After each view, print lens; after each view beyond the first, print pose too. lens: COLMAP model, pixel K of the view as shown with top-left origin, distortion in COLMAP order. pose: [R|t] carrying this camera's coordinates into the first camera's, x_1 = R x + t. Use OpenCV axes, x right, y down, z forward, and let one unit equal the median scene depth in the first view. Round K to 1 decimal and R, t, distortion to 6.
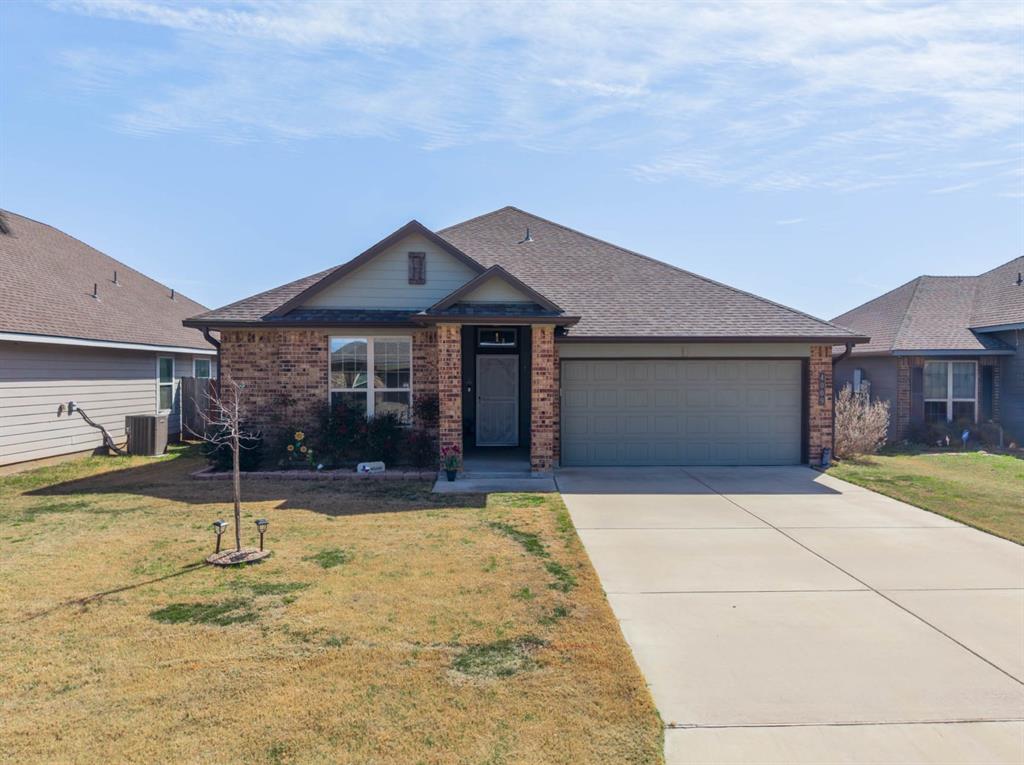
lens RADIAL K [[713.3, 0, 552.9], [0, 713.3, 383.6], [0, 0, 1]] dist [0.028603, -0.002408]
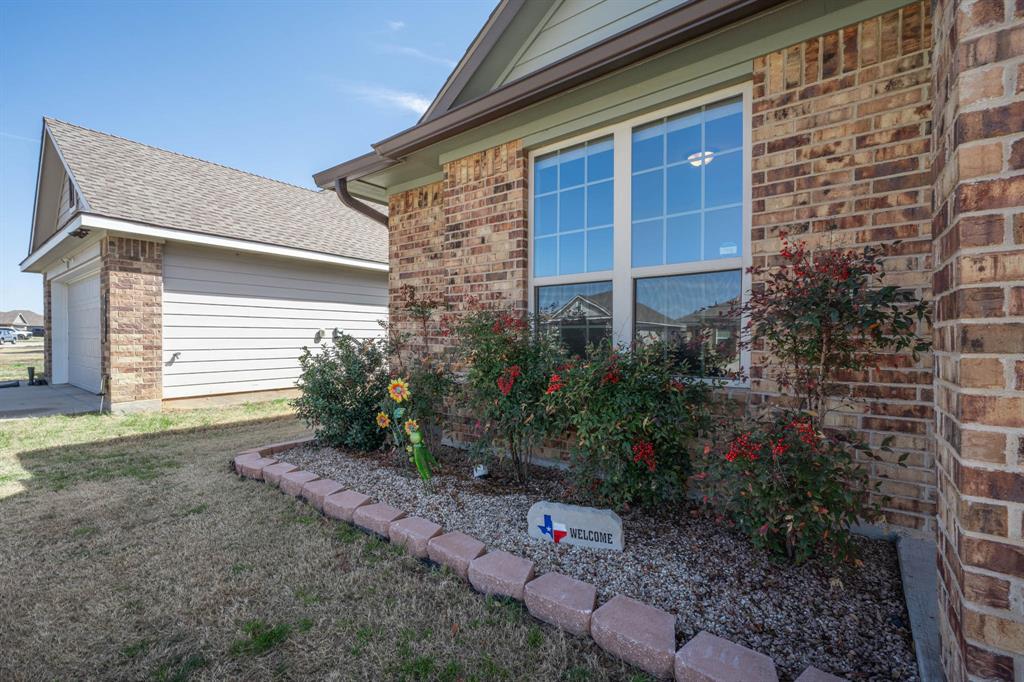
lens RADIAL K [[447.9, 0, 501.6], [0, 447.9, 342.0], [0, 0, 1]] dist [0.001051, 0.000747]
pose [[0.743912, 0.009820, -0.668205, -0.150303], [-0.008236, 0.999951, 0.005527, 0.043178], [0.668227, 0.001392, 0.743956, 0.799413]]
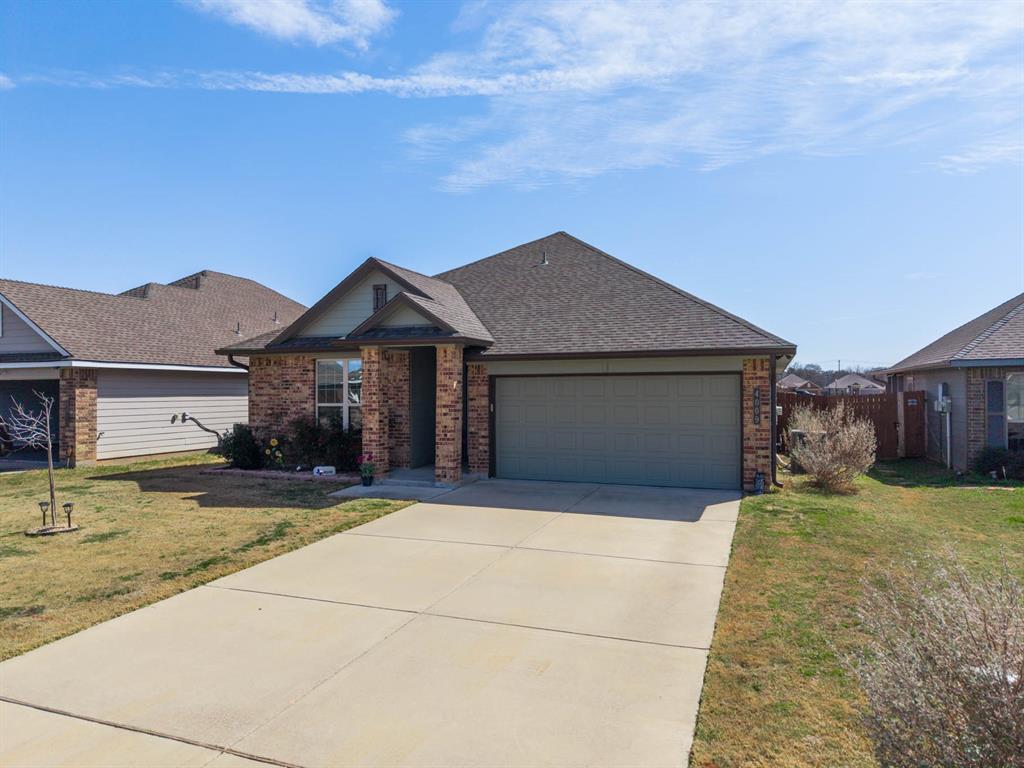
lens RADIAL K [[678.3, 0, 512.0], [0, 678.3, 384.0], [0, 0, 1]] dist [0.020291, -0.003963]
pose [[0.914680, -0.007377, -0.404111, 0.446175], [-0.001883, 0.999745, -0.022512, -0.000585], [0.404174, 0.021352, 0.914433, 0.097310]]
